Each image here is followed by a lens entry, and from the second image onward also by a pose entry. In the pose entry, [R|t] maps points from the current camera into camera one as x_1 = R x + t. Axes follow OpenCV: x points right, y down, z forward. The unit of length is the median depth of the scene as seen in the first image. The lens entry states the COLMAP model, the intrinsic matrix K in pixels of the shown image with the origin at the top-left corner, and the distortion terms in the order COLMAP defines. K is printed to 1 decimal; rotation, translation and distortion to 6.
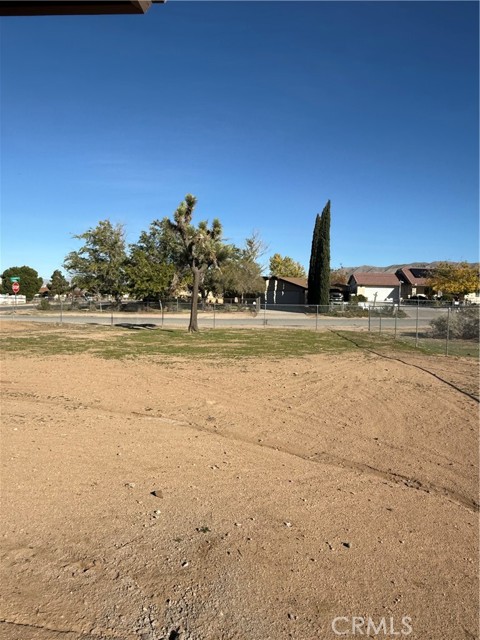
lens RADIAL K [[444.3, 0, 240.0], [0, 444.3, 319.9], [0, 0, 1]] dist [-0.000386, -0.000137]
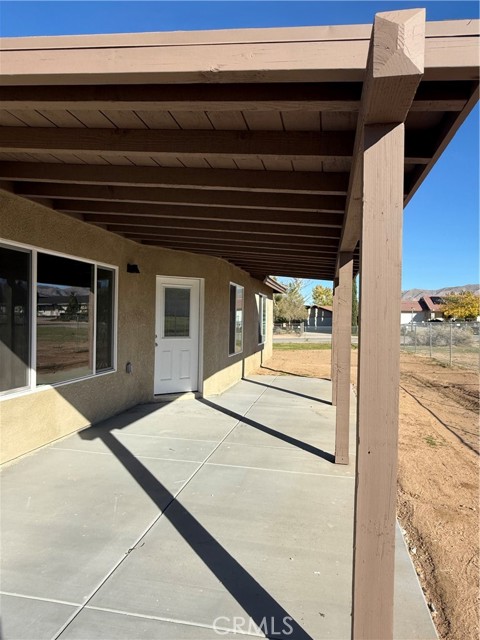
lens RADIAL K [[444.3, 0, 240.2], [0, 444.3, 319.9], [0, 0, 1]] dist [-0.000386, -0.000137]
pose [[0.994452, -0.016130, -0.103952, -0.002640], [0.009968, 0.998177, -0.059523, 0.013840], [0.104723, 0.058157, 0.992800, -0.254439]]
